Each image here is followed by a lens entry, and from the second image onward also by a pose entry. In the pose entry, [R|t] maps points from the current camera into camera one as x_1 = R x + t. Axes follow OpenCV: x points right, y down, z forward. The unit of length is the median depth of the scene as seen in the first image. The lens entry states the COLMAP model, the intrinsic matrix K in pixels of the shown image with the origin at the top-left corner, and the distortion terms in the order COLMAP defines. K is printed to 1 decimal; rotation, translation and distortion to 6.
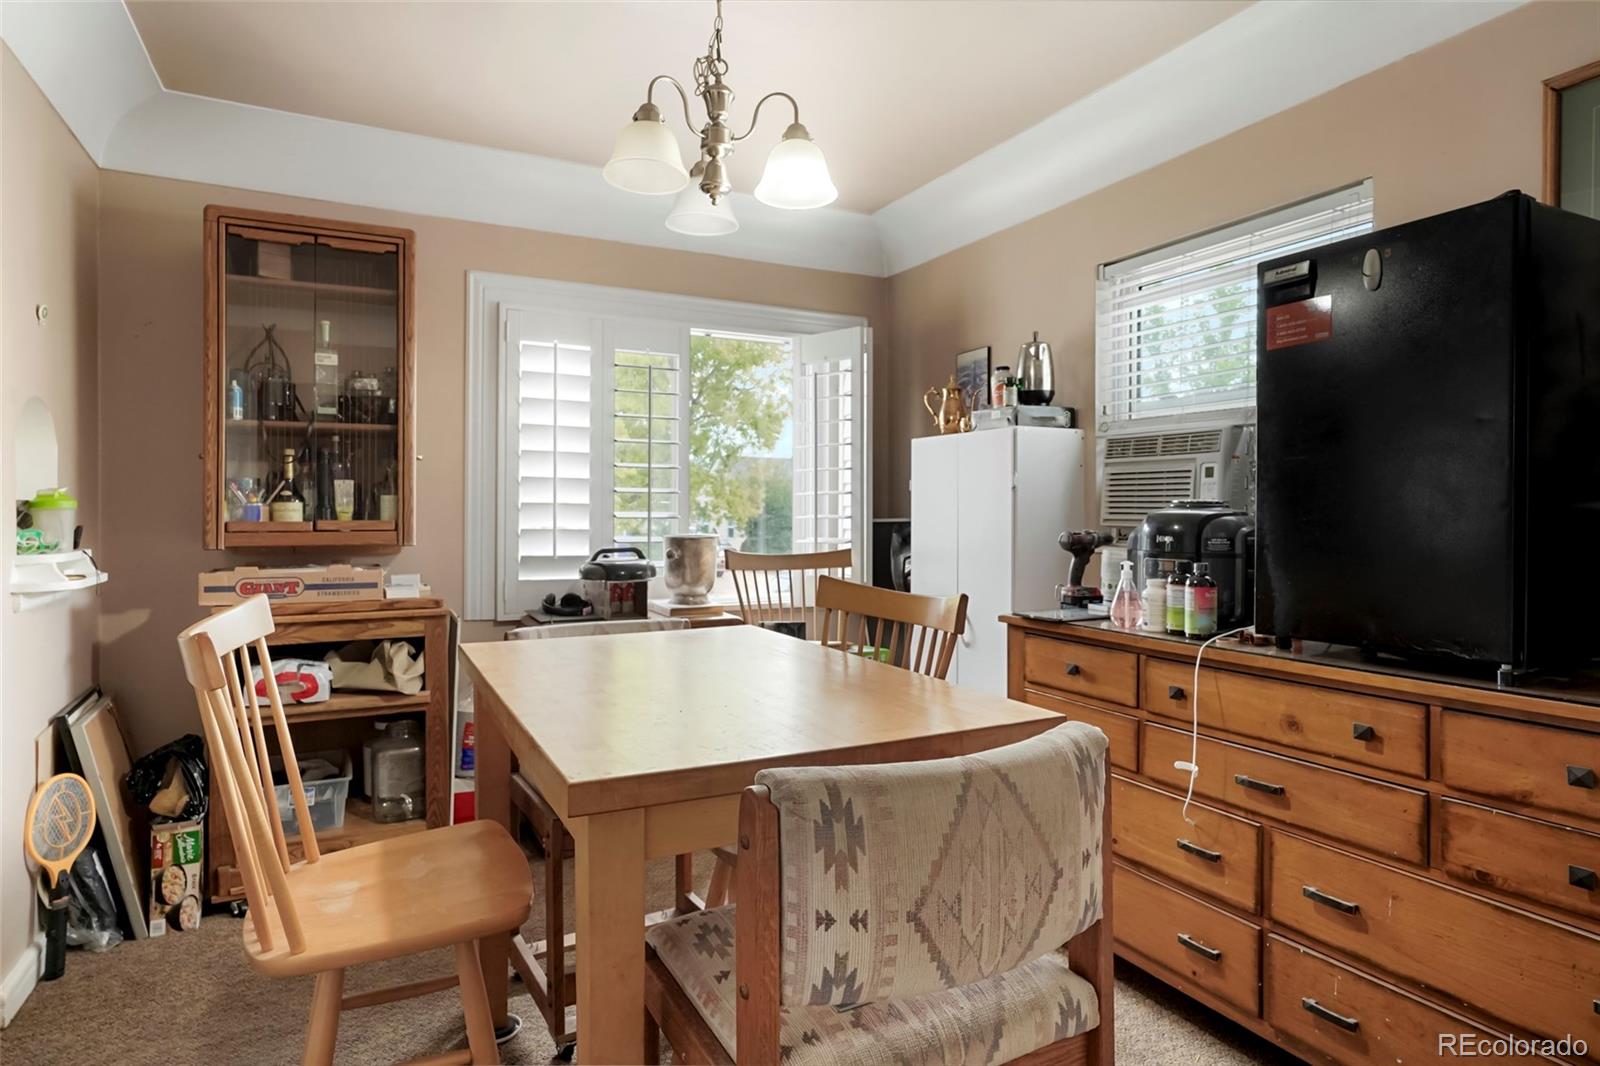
lens RADIAL K [[931.2, 0, 799.9], [0, 931.2, 524.9], [0, 0, 1]] dist [-0.007015, -0.000675]
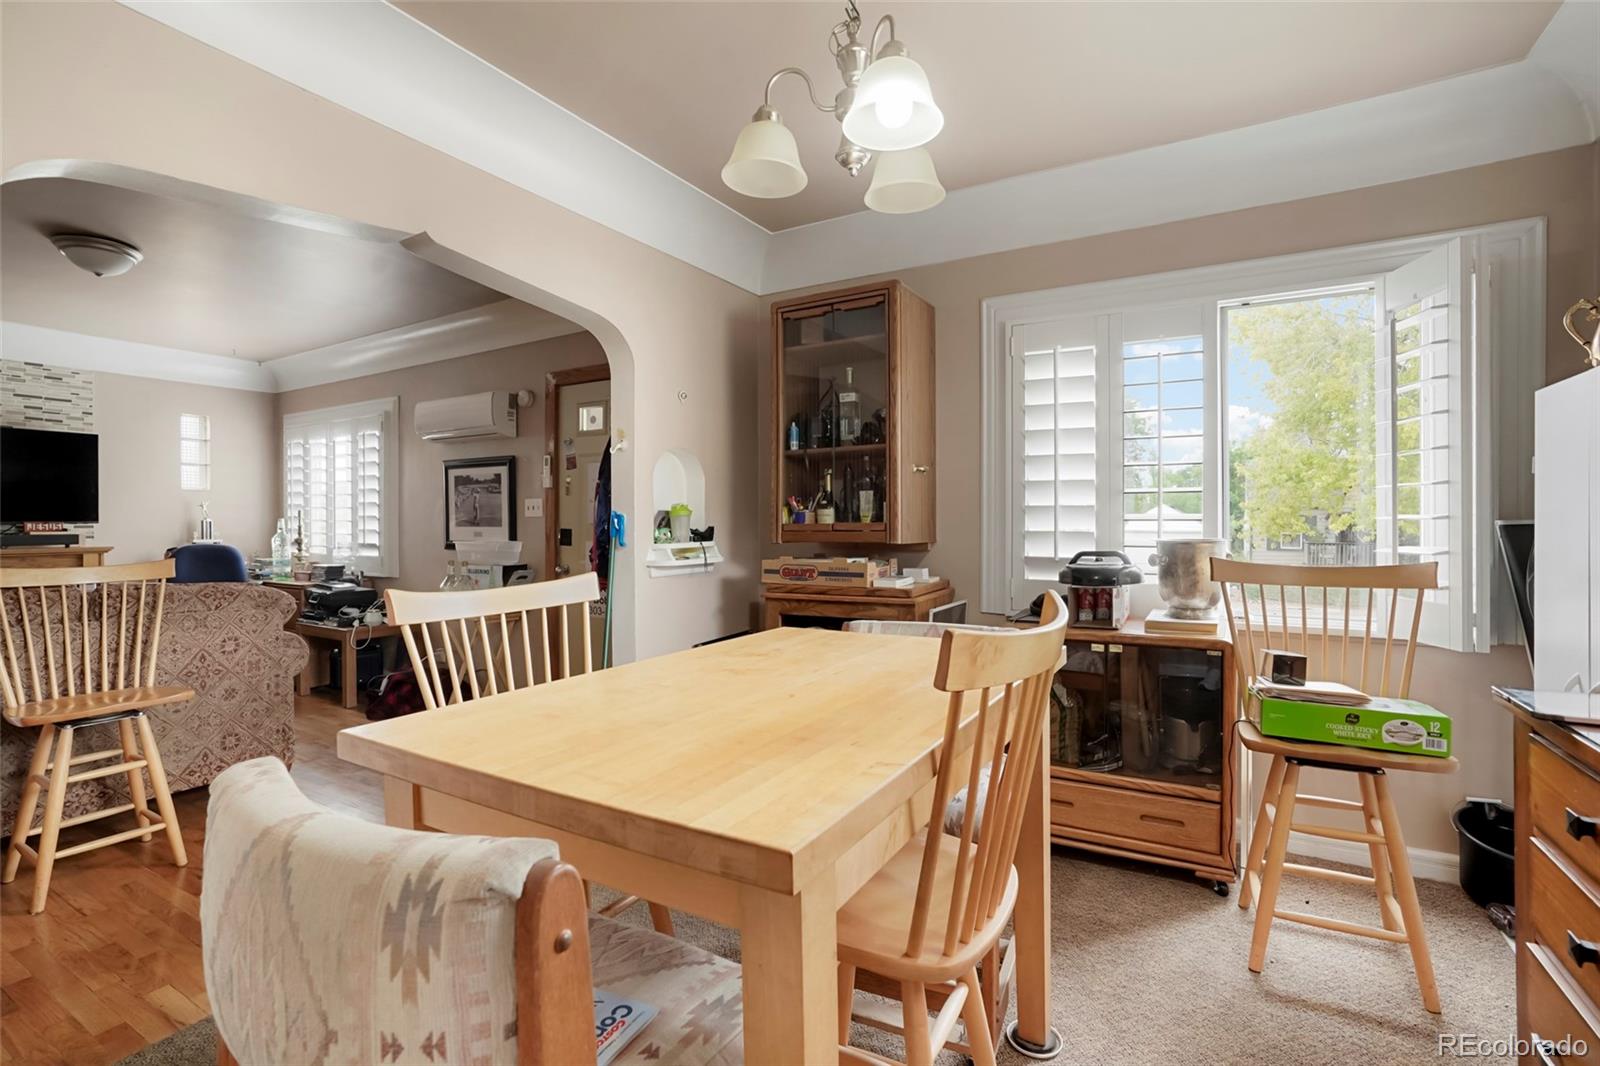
lens RADIAL K [[749.1, 0, 806.3], [0, 749.1, 524.5], [0, 0, 1]] dist [-0.027681, 0.016661]
pose [[0.539833, -0.000765, -0.841772, 0.331995], [-0.003960, 0.999986, -0.003449, 0.001421], [0.841763, 0.005195, 0.539823, 0.393094]]
